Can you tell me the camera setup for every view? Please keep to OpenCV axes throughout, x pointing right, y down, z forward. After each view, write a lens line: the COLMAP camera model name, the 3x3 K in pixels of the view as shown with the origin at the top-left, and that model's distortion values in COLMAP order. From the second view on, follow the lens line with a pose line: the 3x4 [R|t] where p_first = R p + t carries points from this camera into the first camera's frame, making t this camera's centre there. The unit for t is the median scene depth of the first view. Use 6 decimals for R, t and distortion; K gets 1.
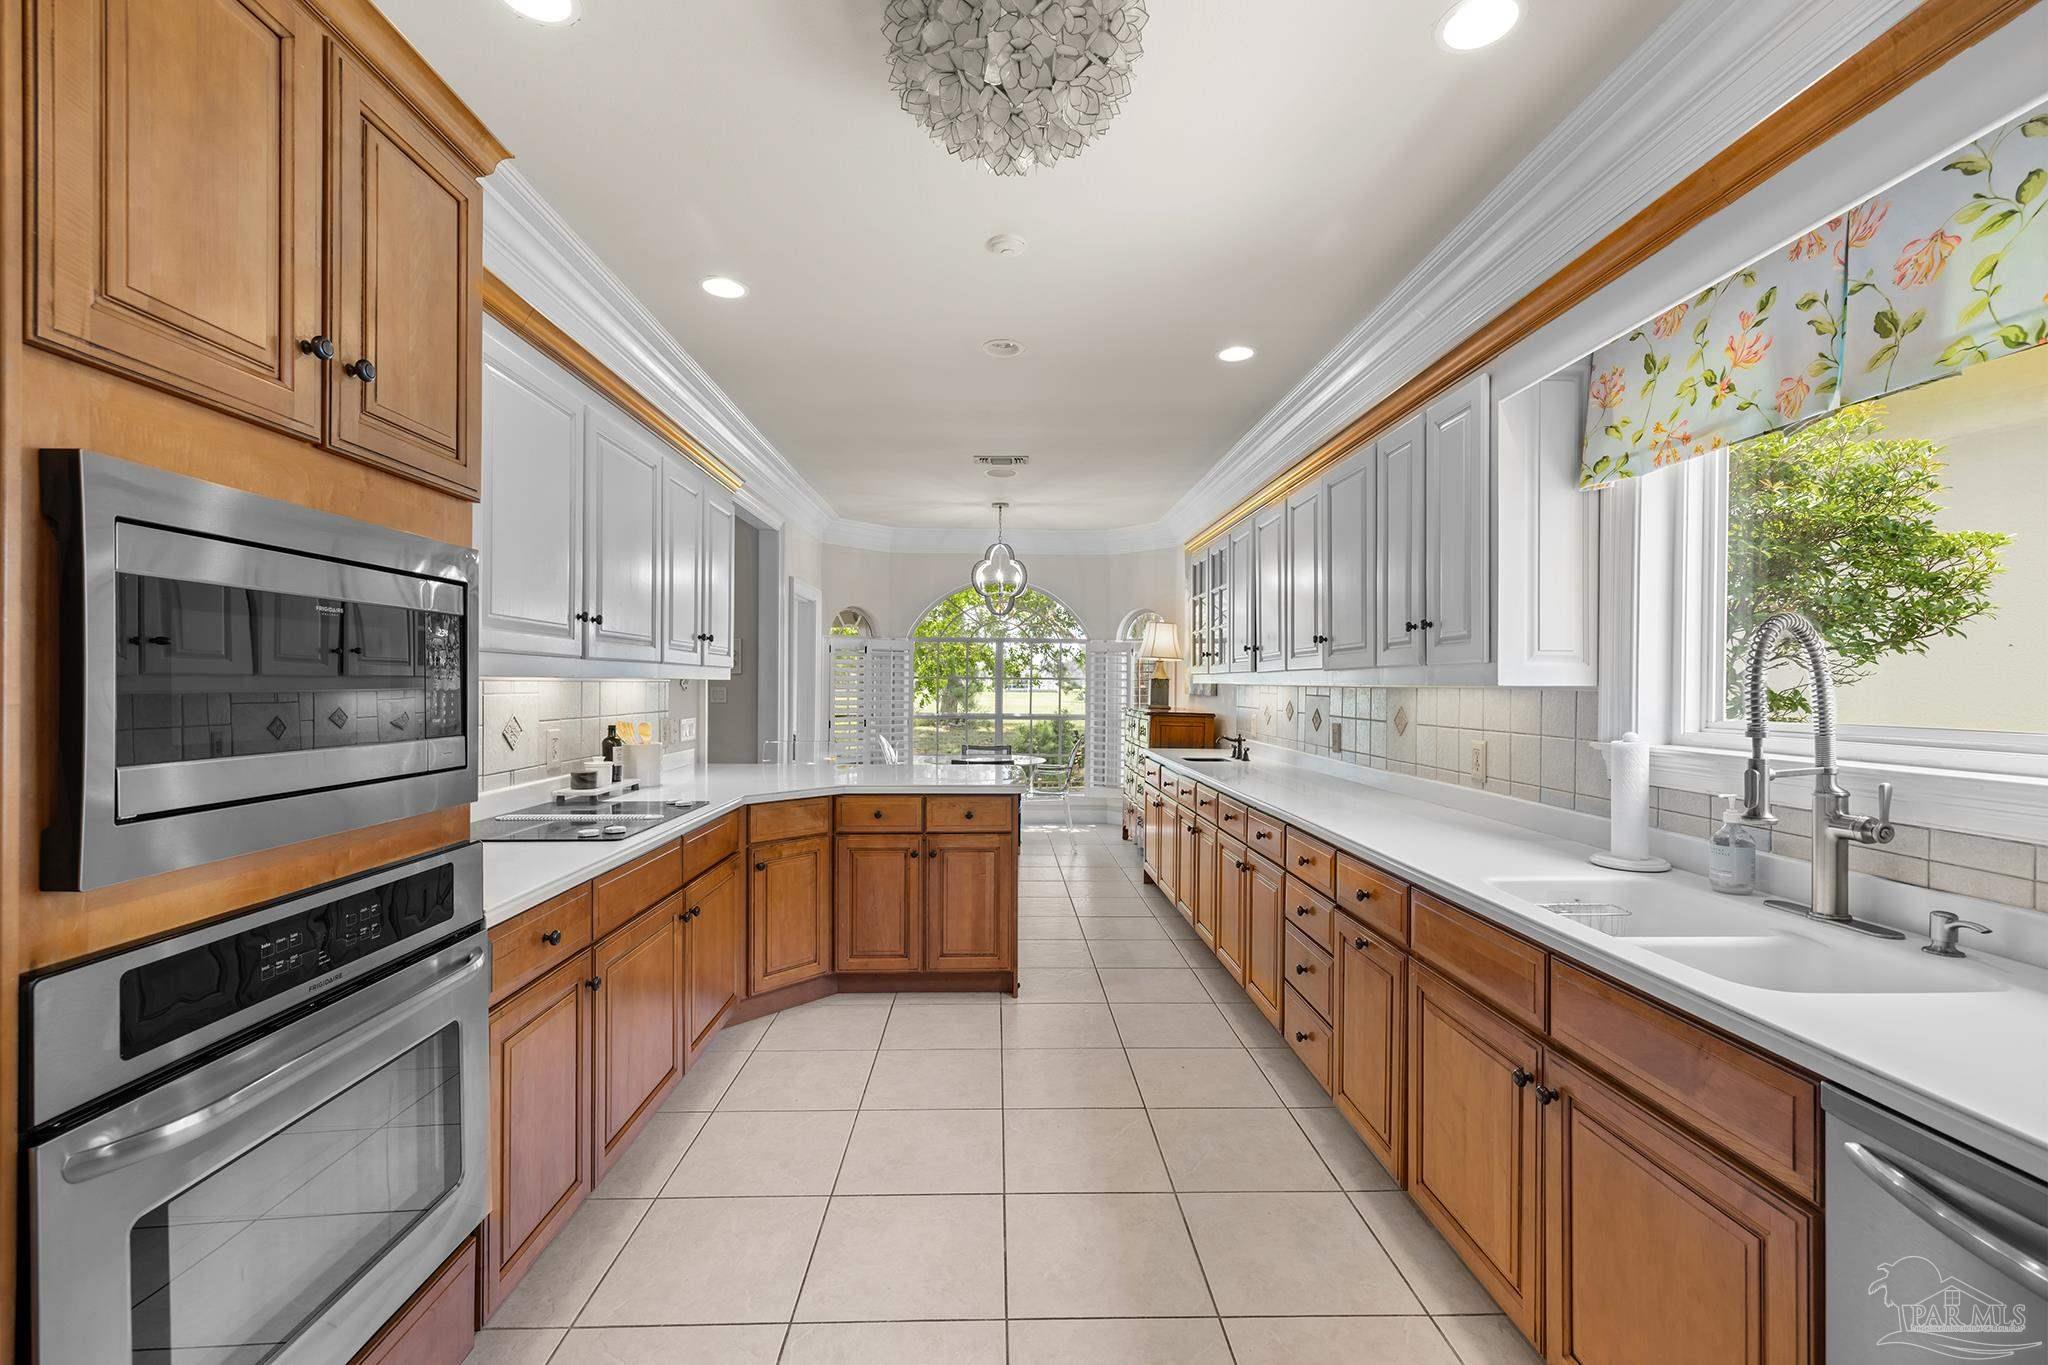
lens RADIAL K [[864.0, 0, 1023.7], [0, 864.0, 686.8], [0, 0, 1]] dist [0.000109, 0.000080]
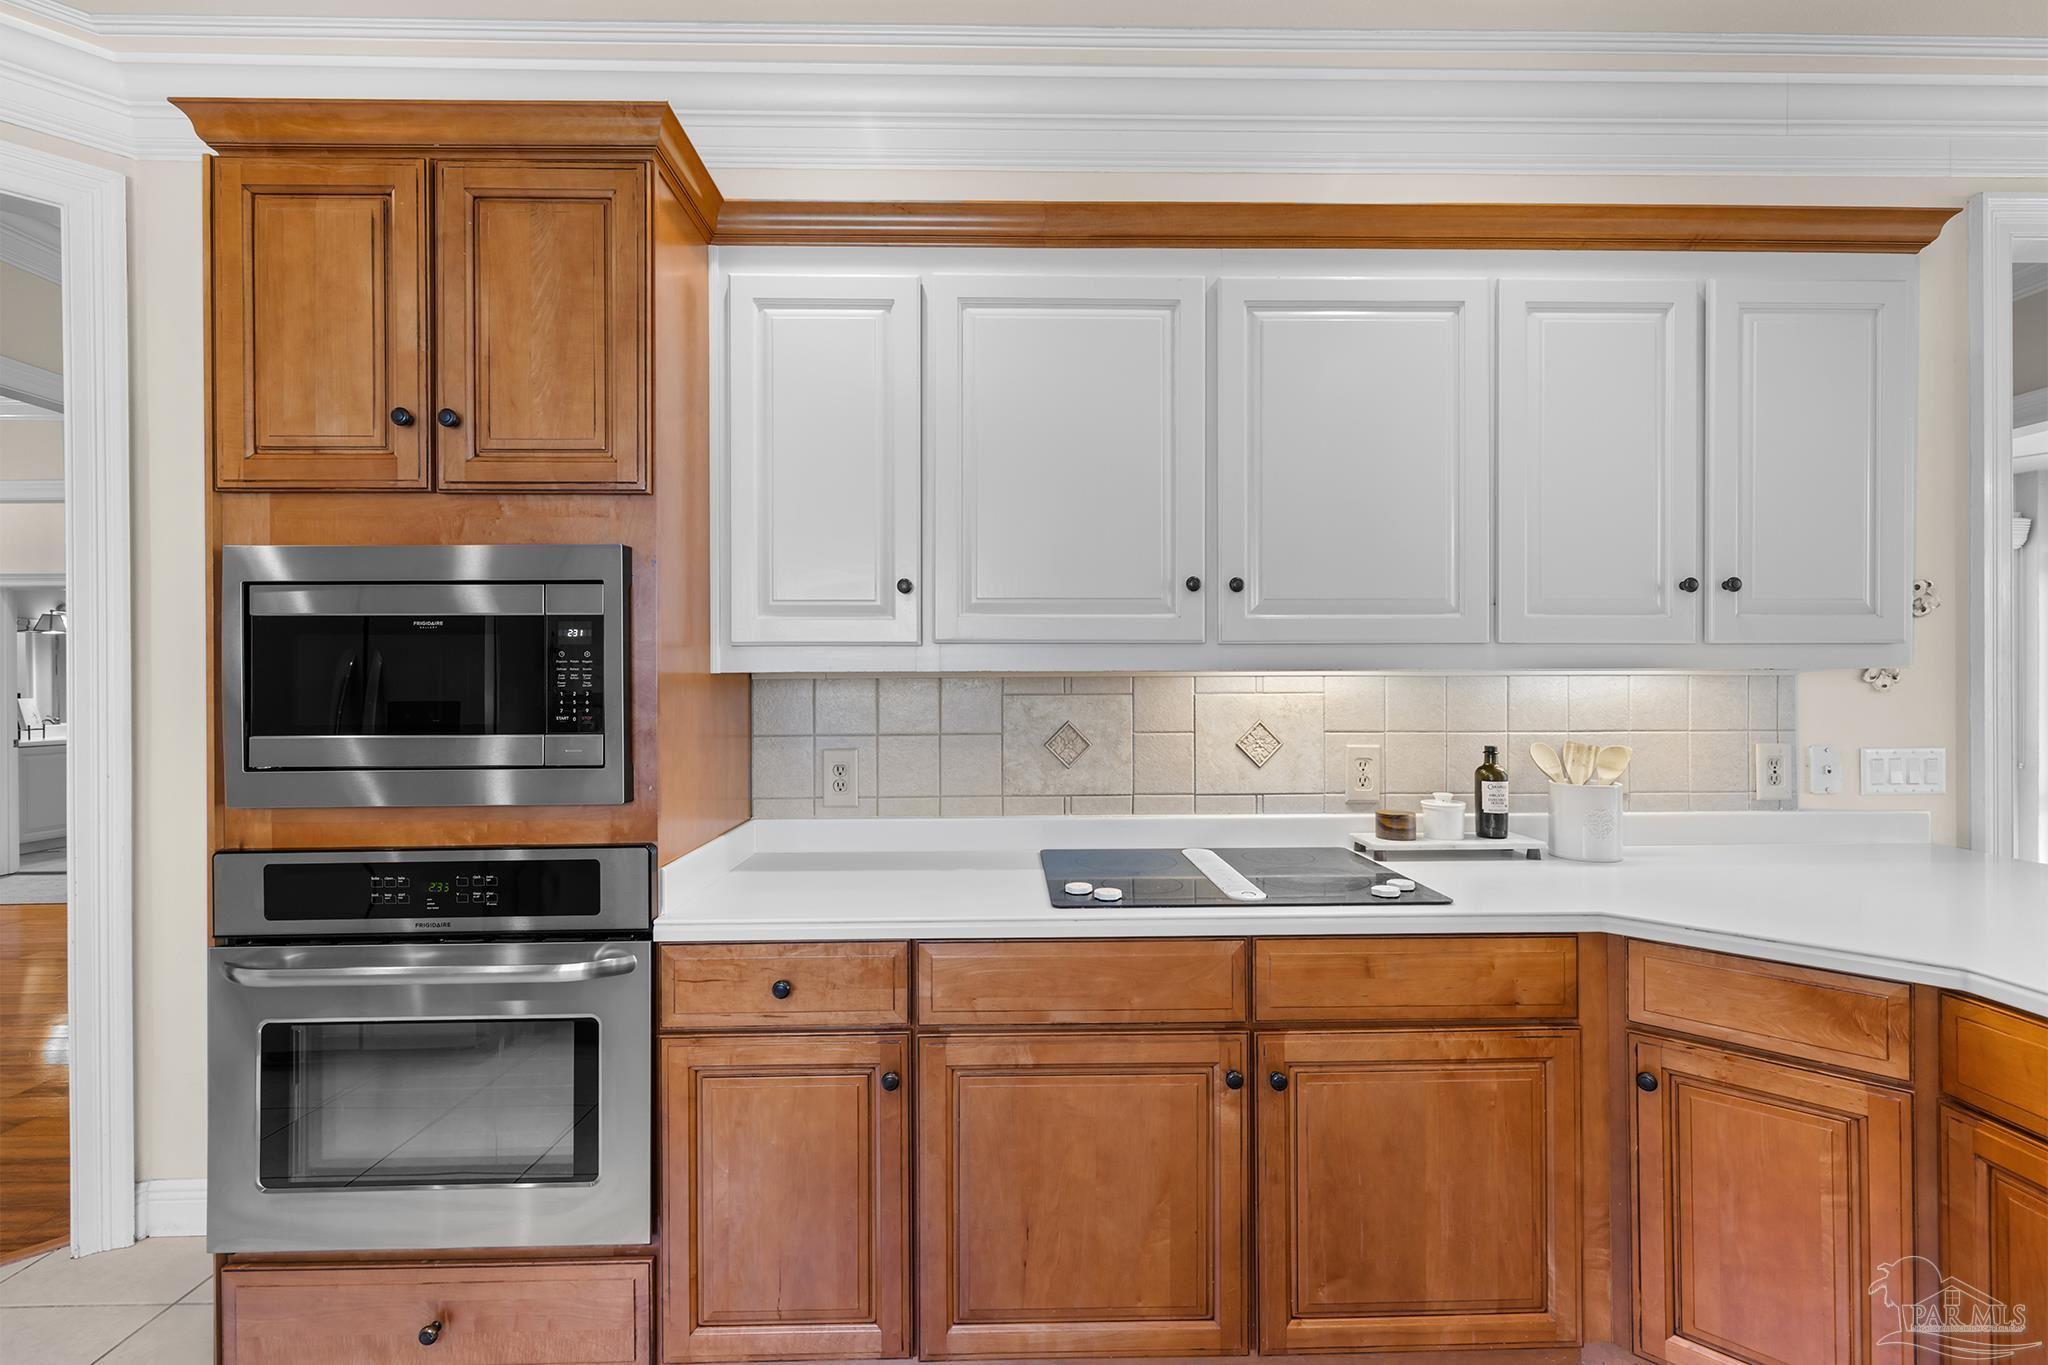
lens RADIAL K [[895.7, 0, 1027.8], [0, 895.7, 679.2], [0, 0, 1]] dist [0.000524, 0.000227]
pose [[-0.010105, -0.005244, -0.999935, 0.169174], [0.000921, 0.999986, -0.005253, -0.000709], [0.999949, -0.000974, -0.010100, 0.675727]]
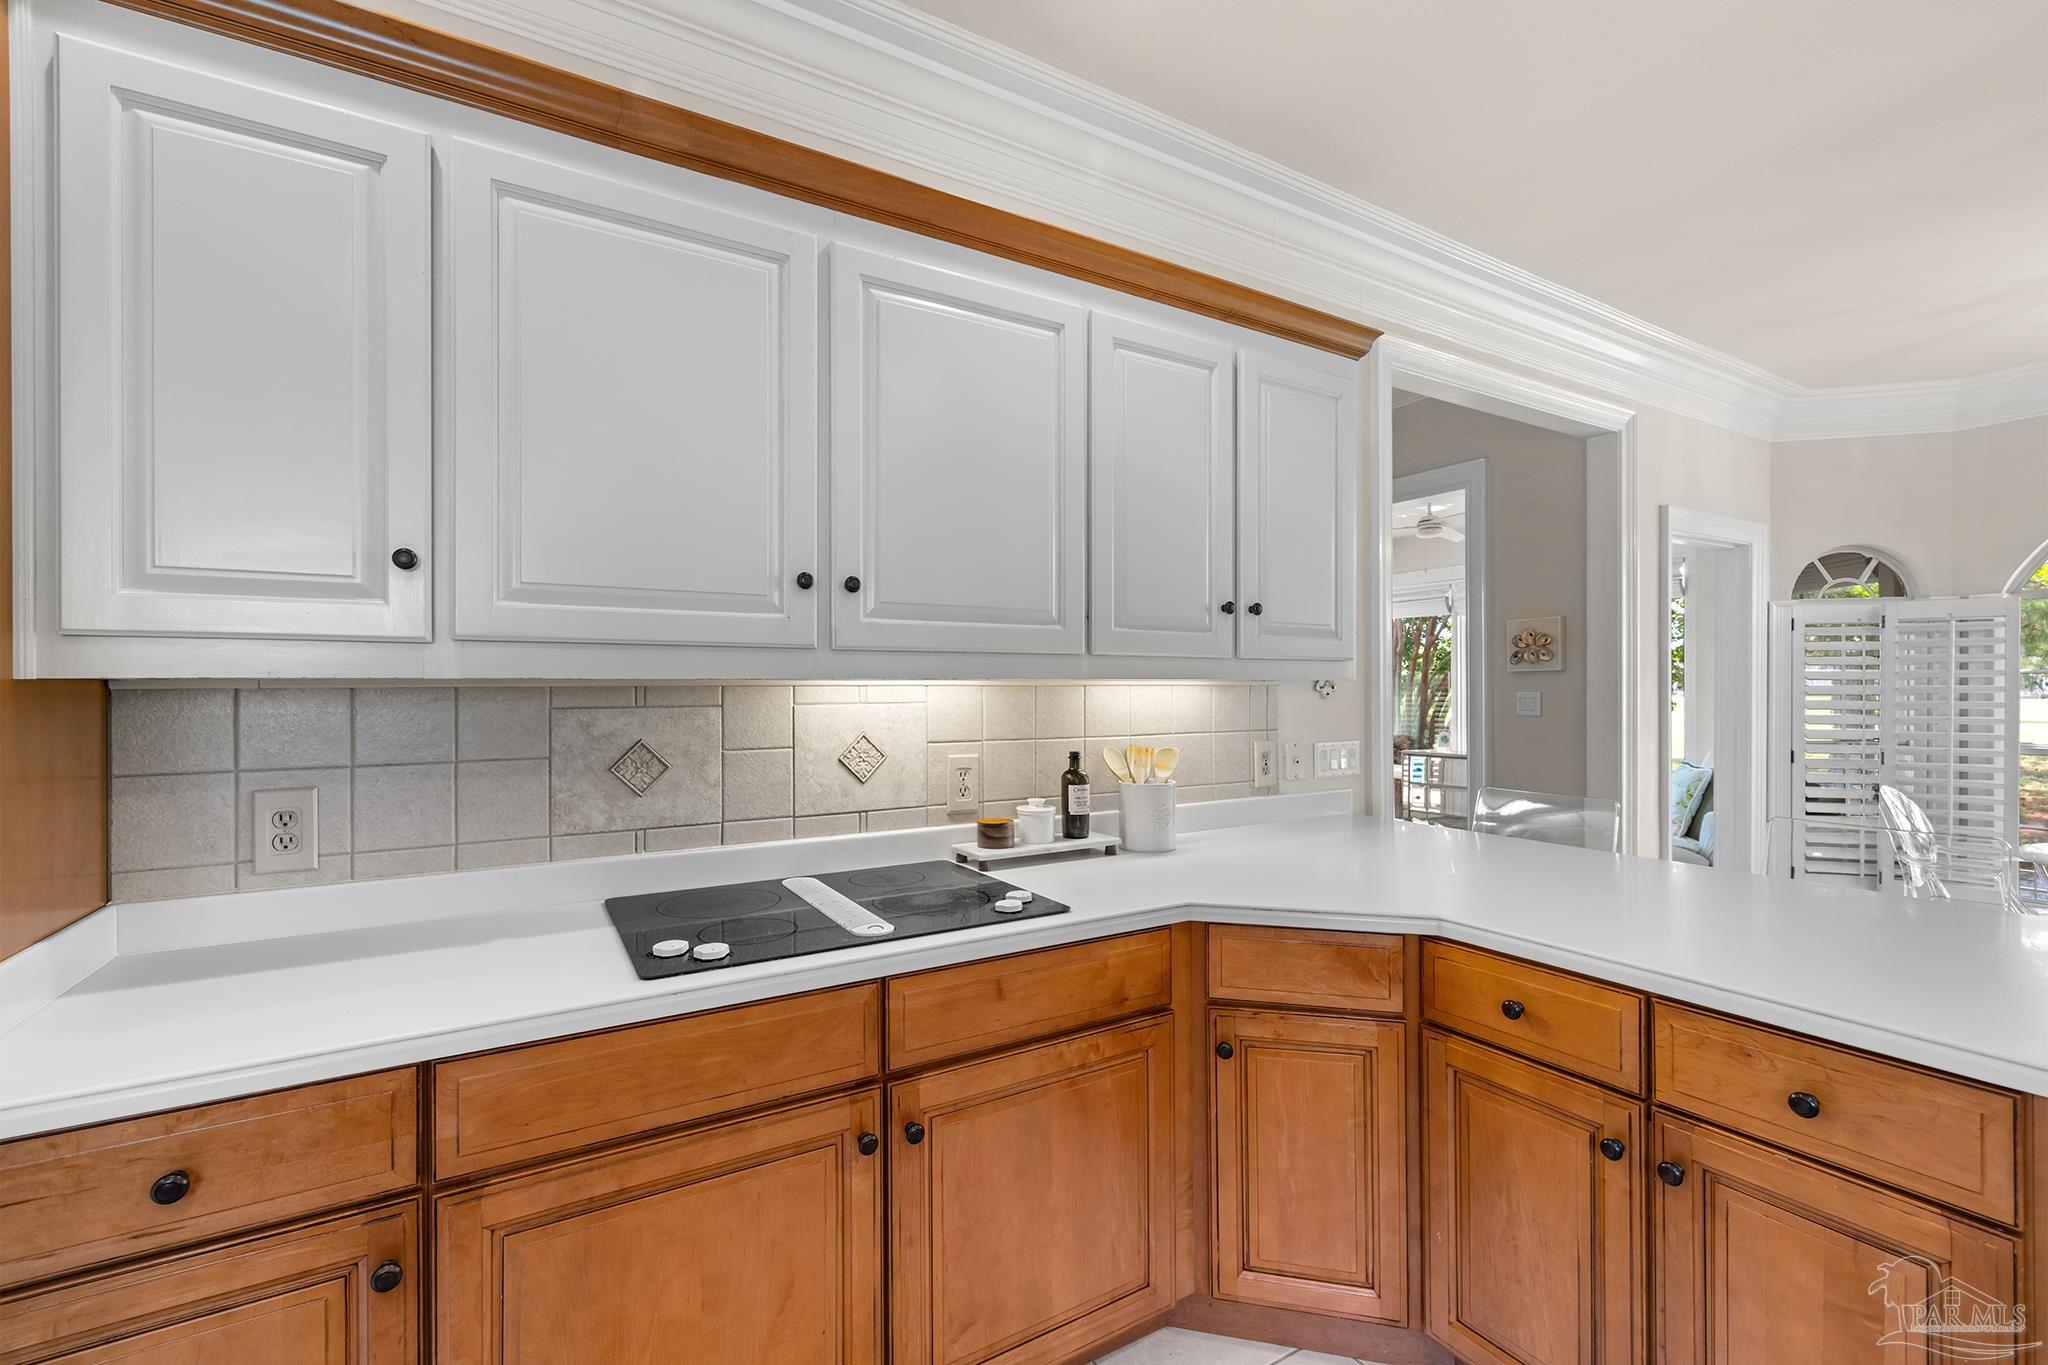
lens RADIAL K [[864.0, 0, 1023.7], [0, 864.0, 686.8], [0, 0, 1]] dist [0.000109, 0.000080]
pose [[0.479437, -0.006619, -0.877551, 0.082896], [0.003112, 0.999978, -0.005842, -0.001521], [0.877571, 0.000069, 0.479447, 0.650980]]
